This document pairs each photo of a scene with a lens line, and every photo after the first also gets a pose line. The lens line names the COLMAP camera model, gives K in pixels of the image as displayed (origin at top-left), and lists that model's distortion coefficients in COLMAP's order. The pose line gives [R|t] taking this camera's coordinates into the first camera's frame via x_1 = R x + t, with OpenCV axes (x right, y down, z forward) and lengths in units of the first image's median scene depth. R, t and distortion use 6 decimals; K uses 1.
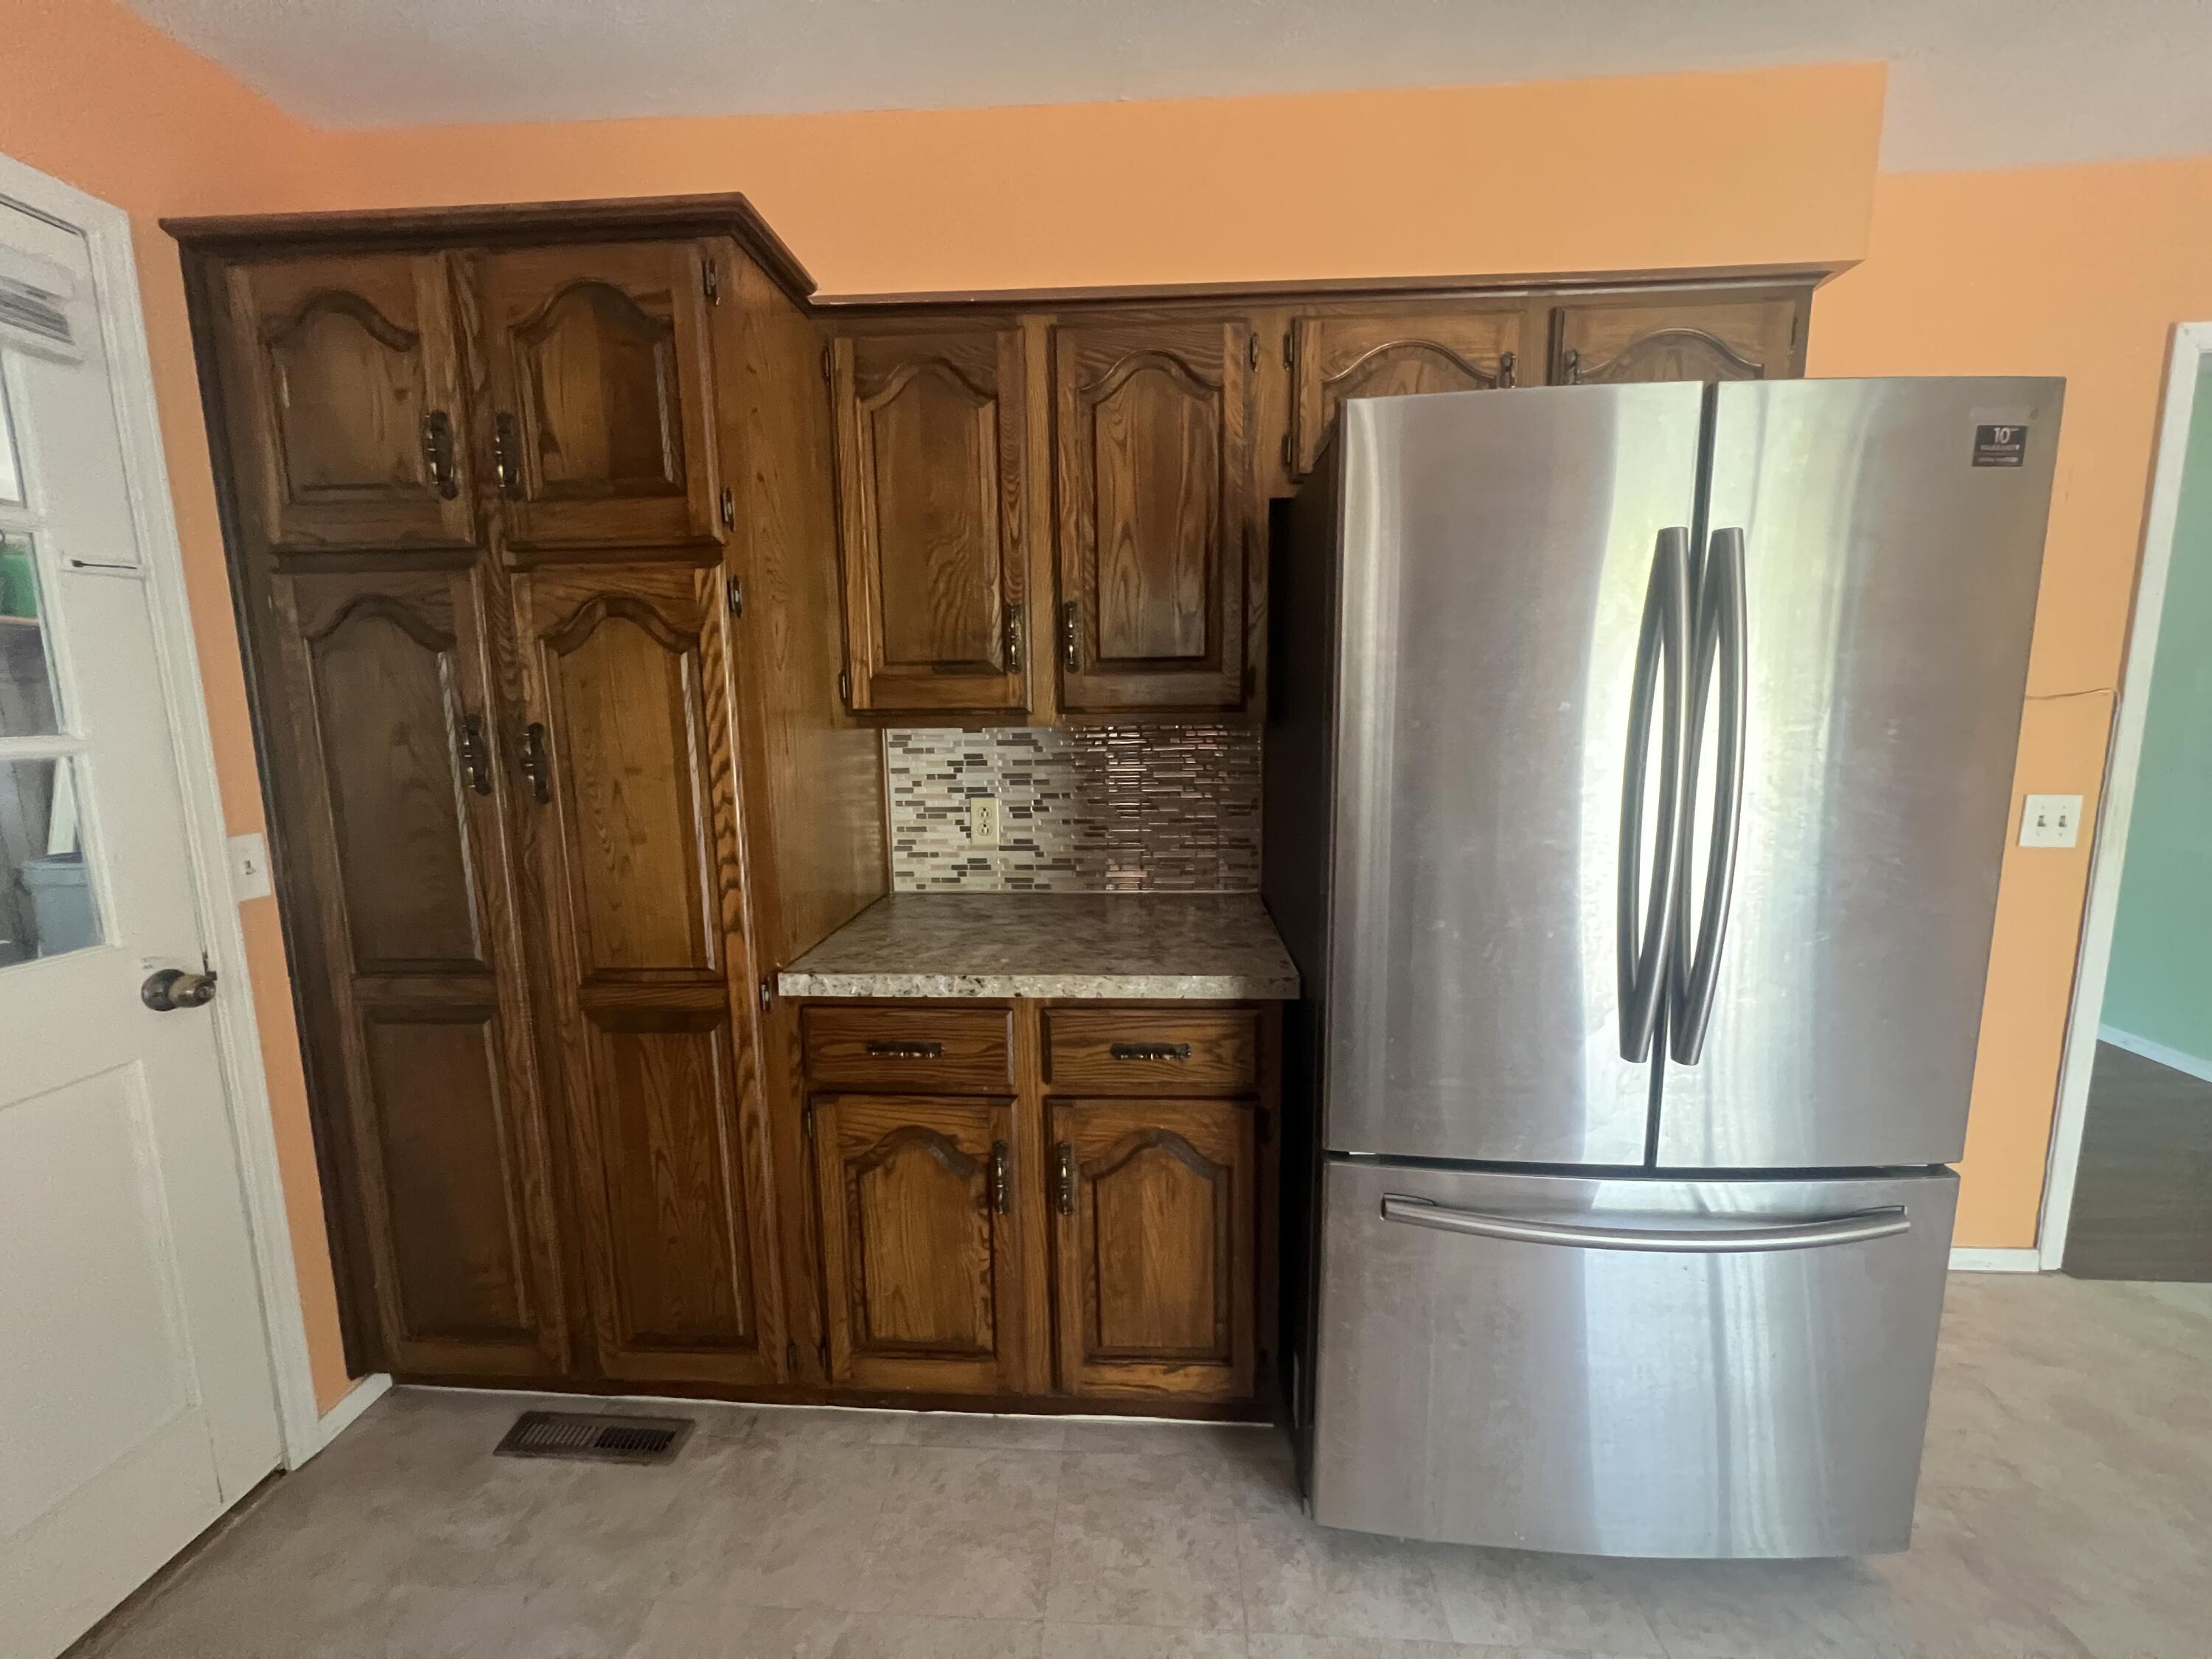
lens RADIAL K [[887.3, 0, 1110.6], [0, 887.3, 834.5], [0, 0, 1]] dist [-0.001887, 0.000946]
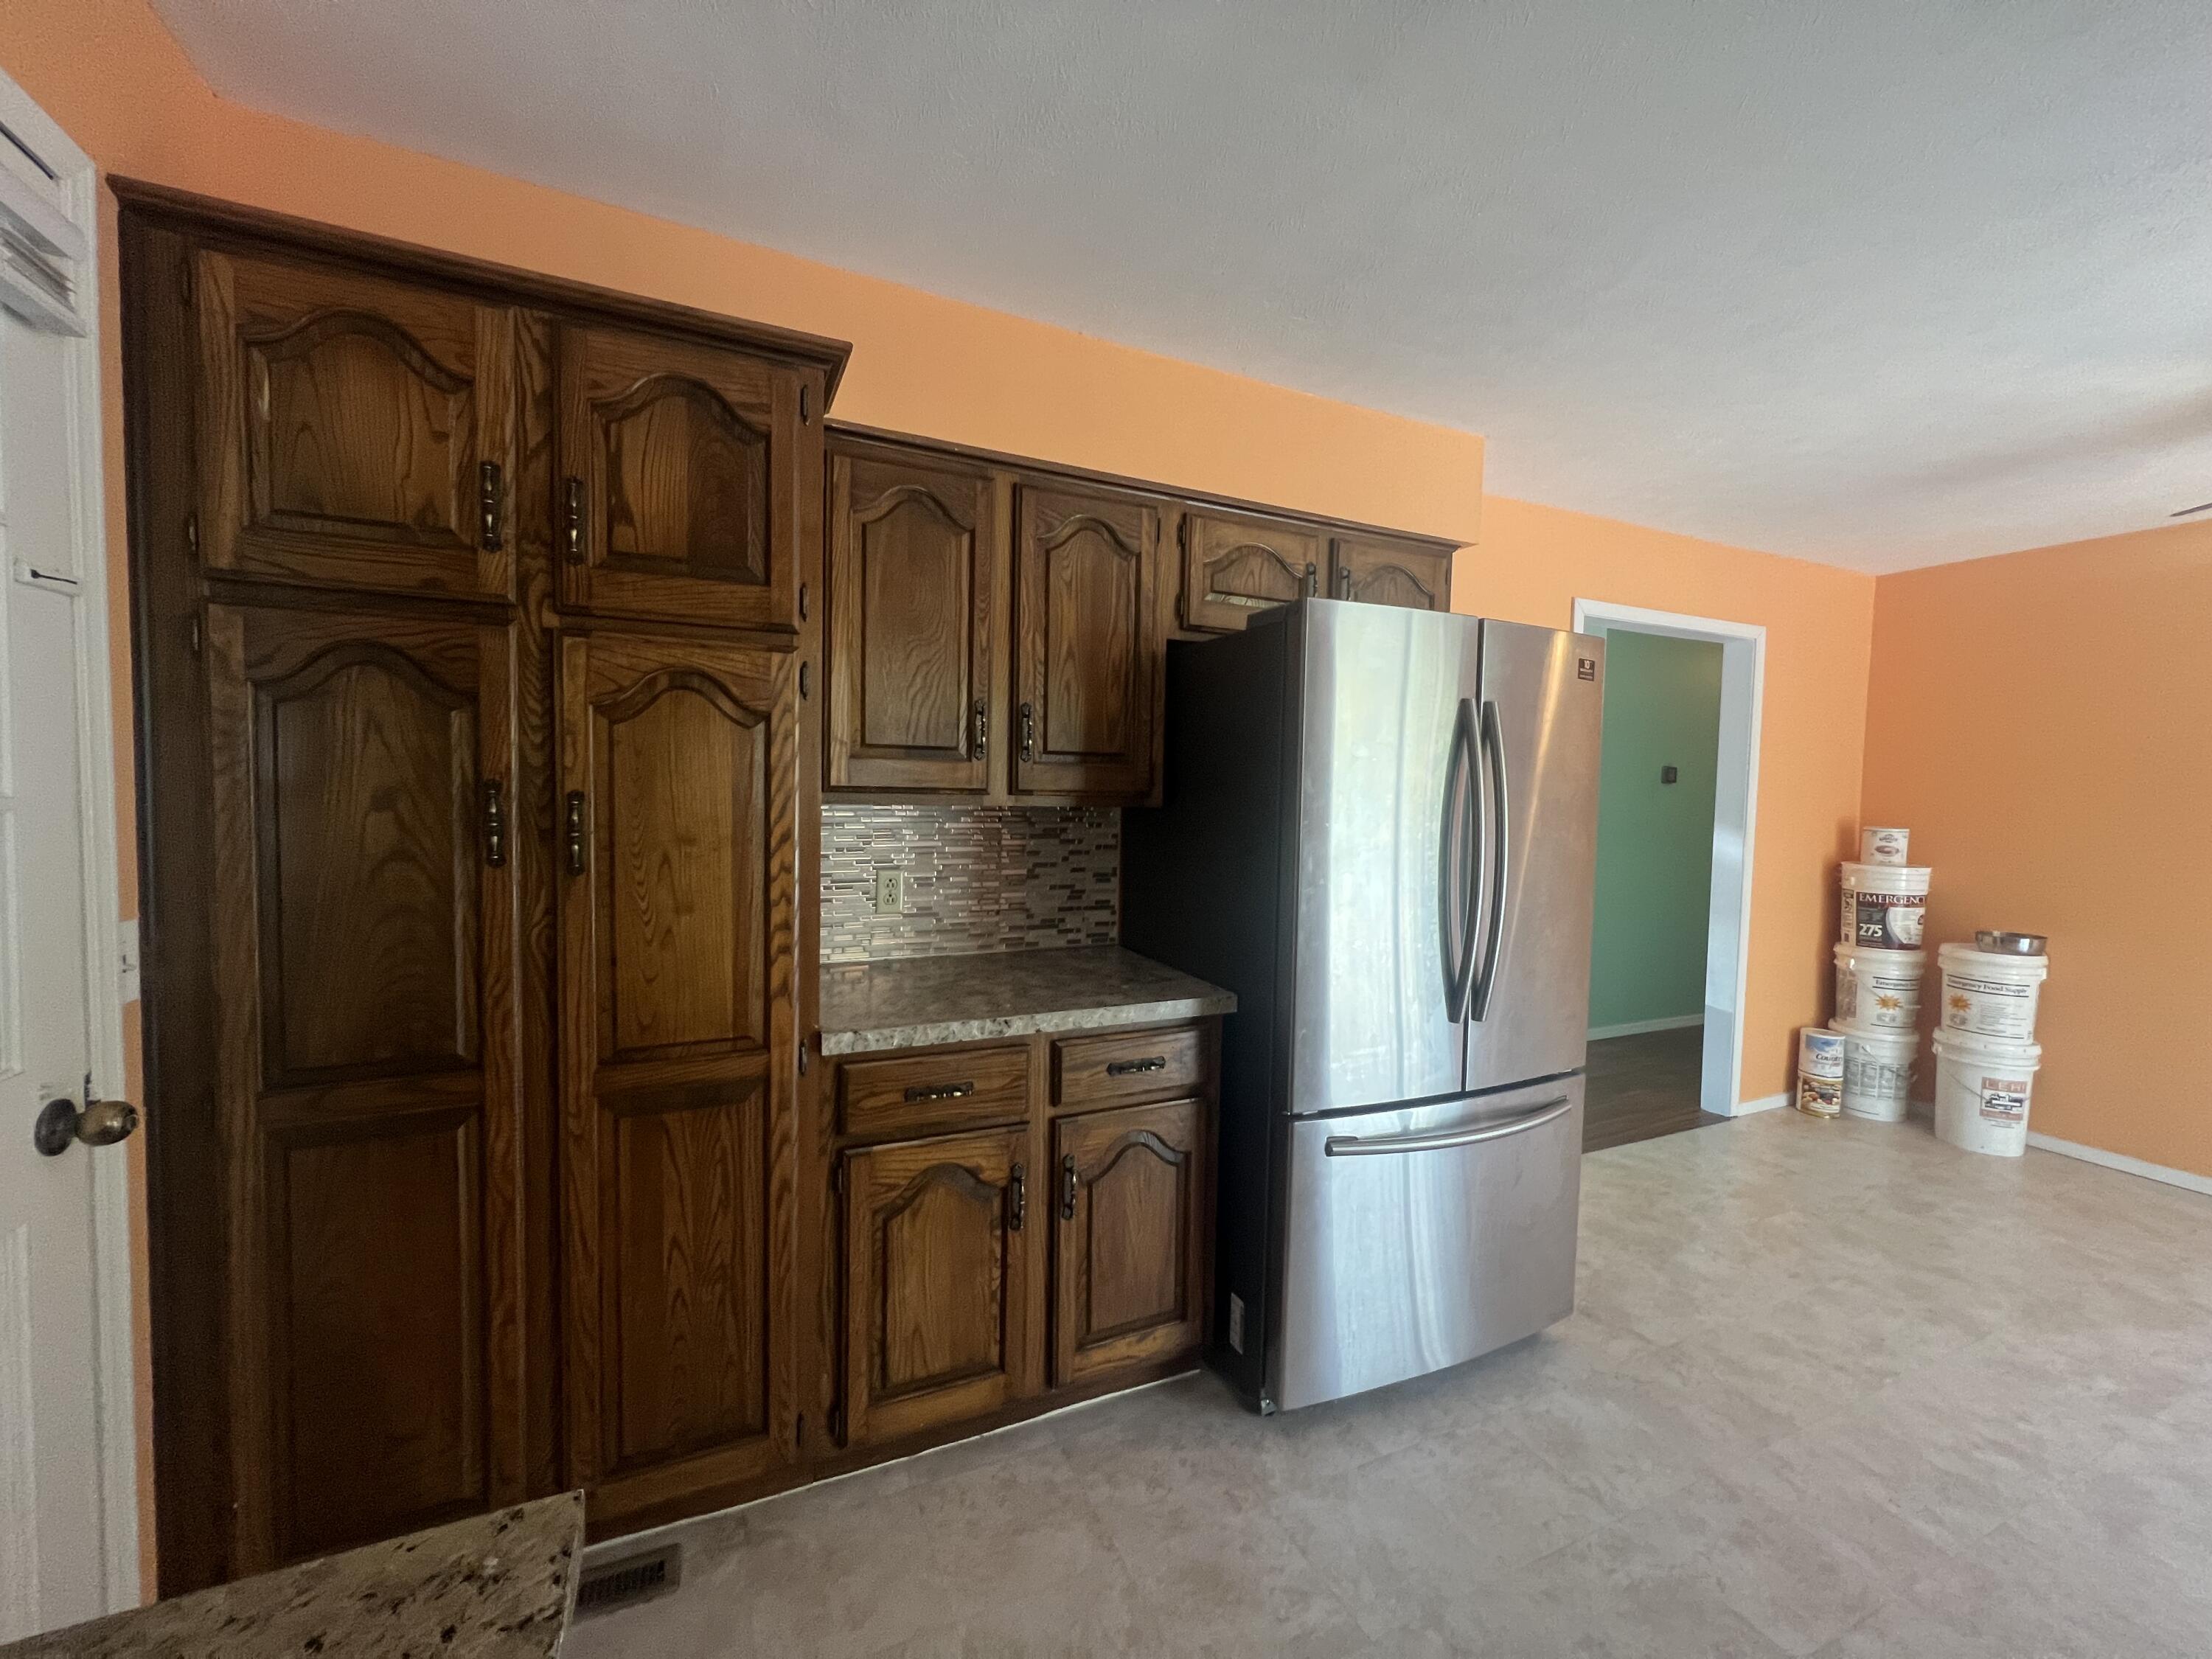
lens RADIAL K [[887.3, 0, 1094.5], [0, 887.3, 834.9], [0, 0, 1]] dist [-0.001887, 0.000946]
pose [[0.880513, 0.005703, 0.473988, -0.582079], [0.038728, 0.995719, -0.083926, 0.022369], [-0.472438, 0.092254, 0.876522, -0.092180]]
